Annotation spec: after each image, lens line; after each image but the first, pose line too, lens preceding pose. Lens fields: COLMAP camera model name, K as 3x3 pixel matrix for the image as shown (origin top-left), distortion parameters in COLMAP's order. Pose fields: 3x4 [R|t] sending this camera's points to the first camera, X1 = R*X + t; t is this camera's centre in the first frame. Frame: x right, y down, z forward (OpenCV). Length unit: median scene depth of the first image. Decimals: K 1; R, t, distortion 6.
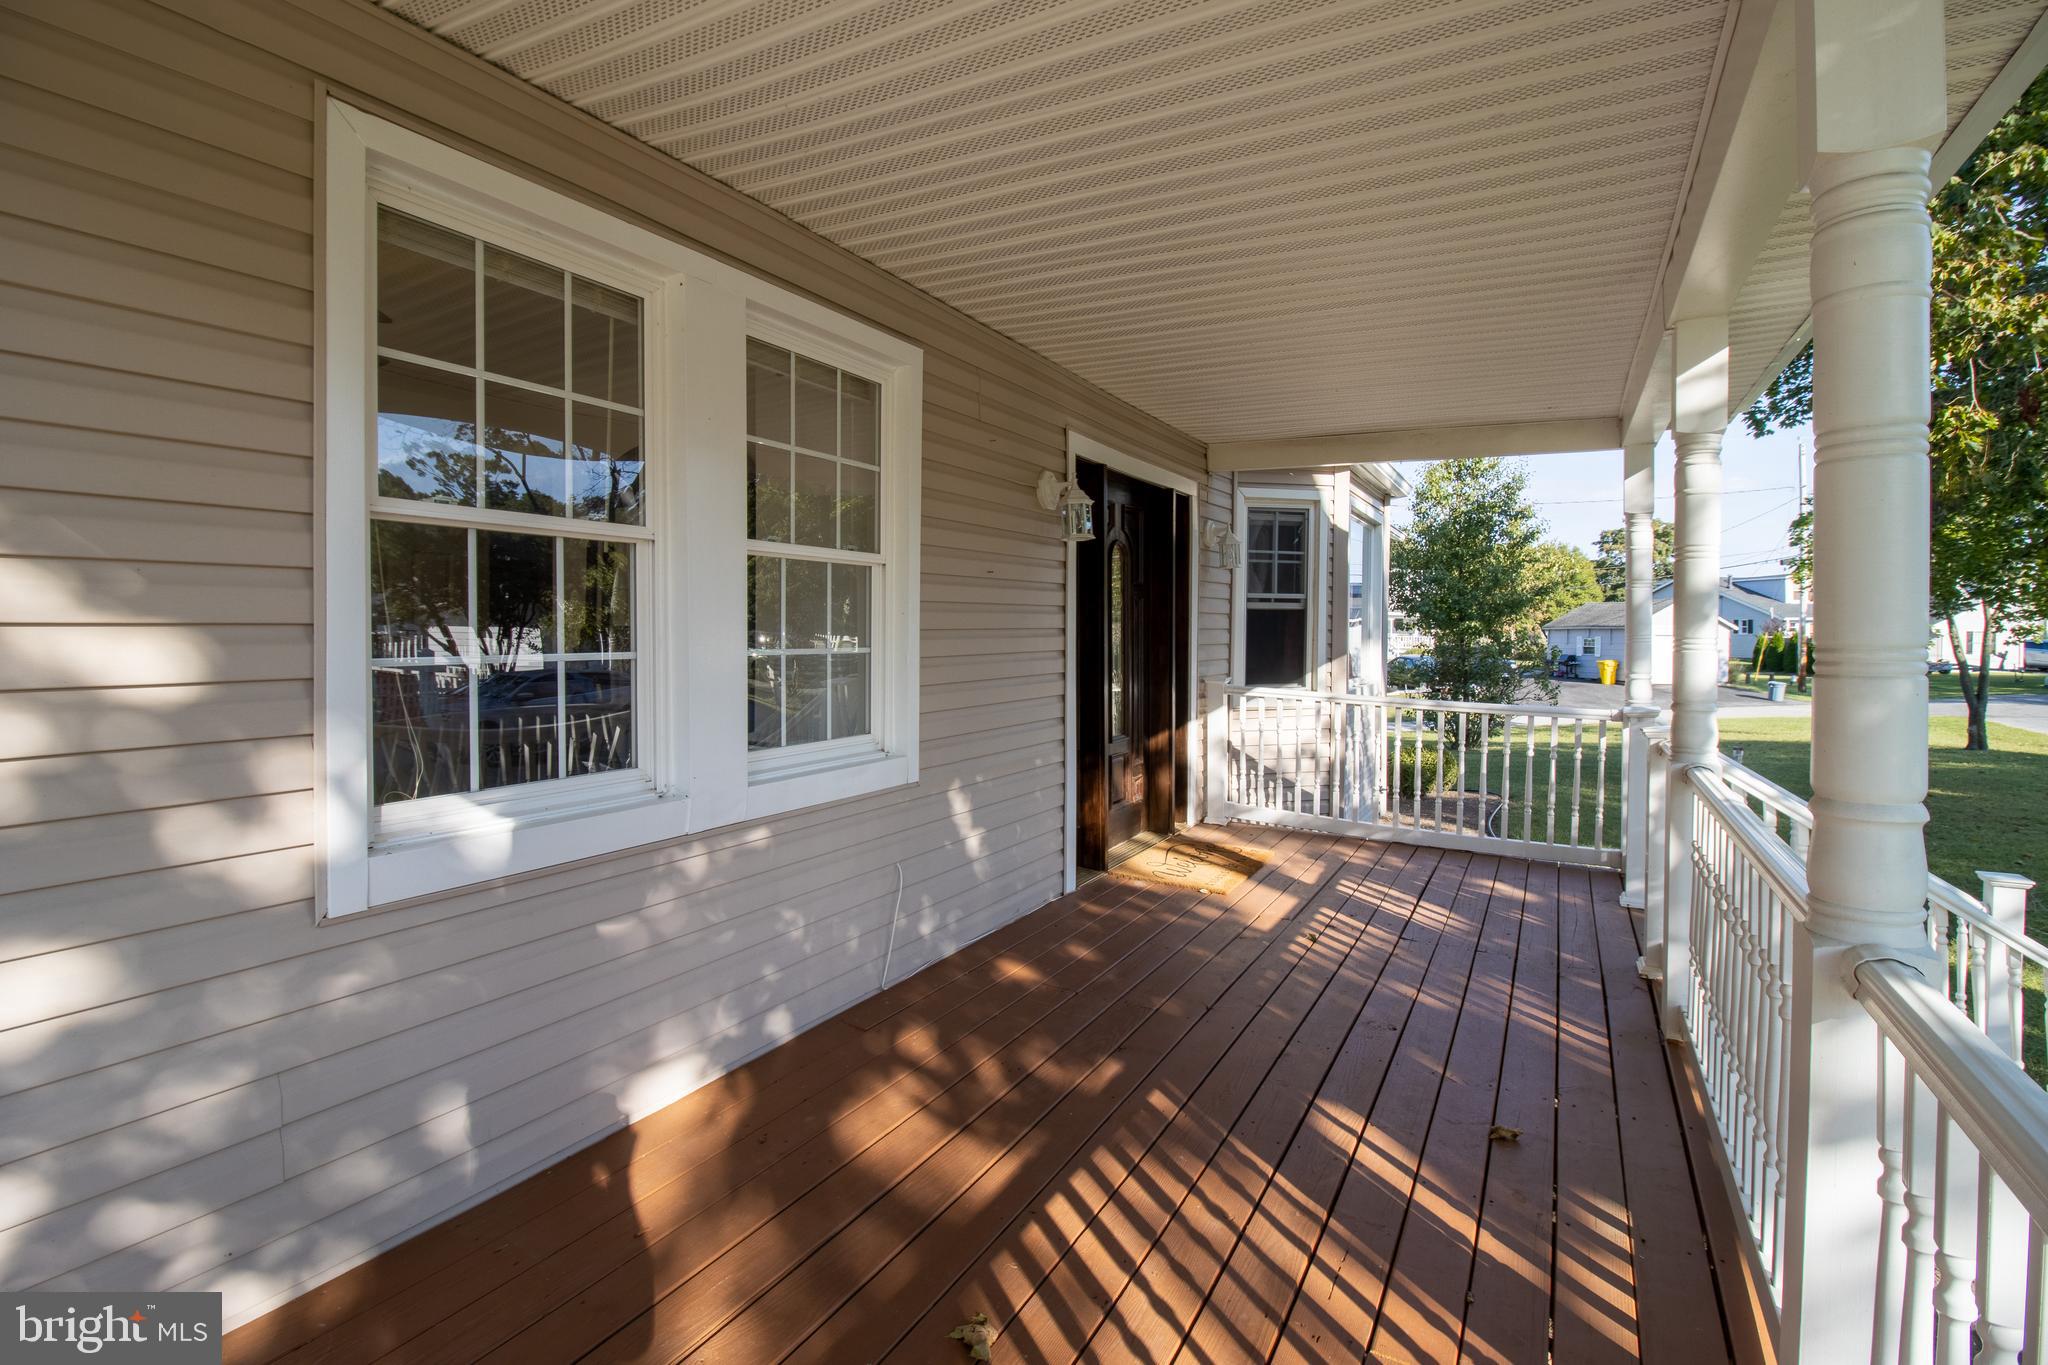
lens RADIAL K [[953.0, 0, 1028.0], [0, 953.0, 647.5], [0, 0, 1]] dist [-0.000011, -0.014401]
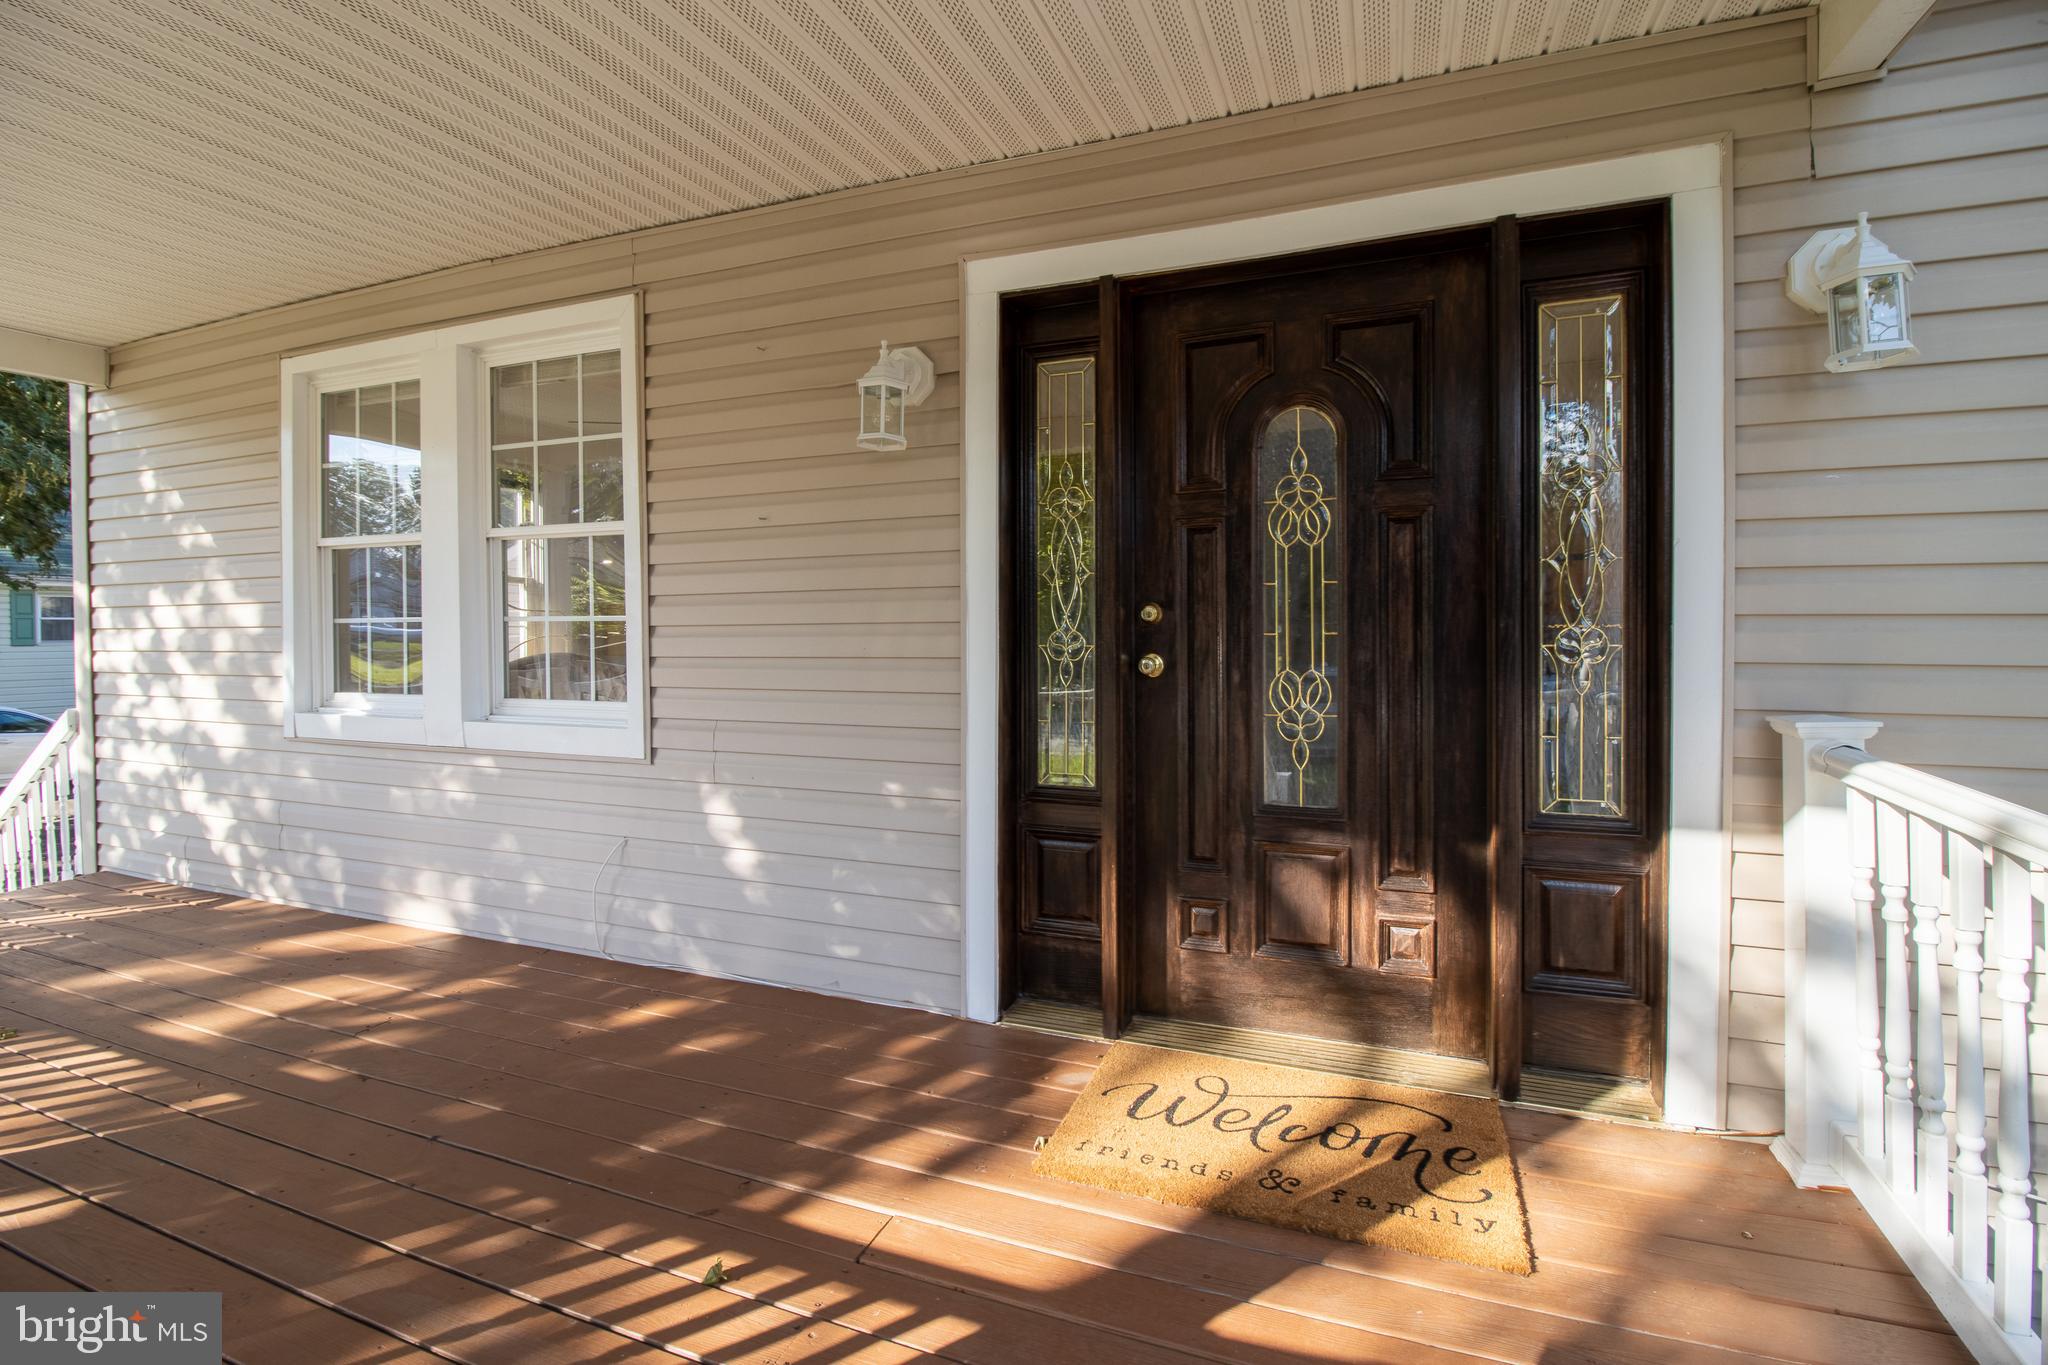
lens RADIAL K [[953.0, 0, 1028.0], [0, 953.0, 647.5], [0, 0, 1]] dist [-0.000011, -0.014401]
pose [[0.128140, 0.007272, -0.991729, 1.083141], [-0.020573, 0.999777, 0.004673, 0.025531], [0.991543, 0.019804, 0.128261, 1.592694]]
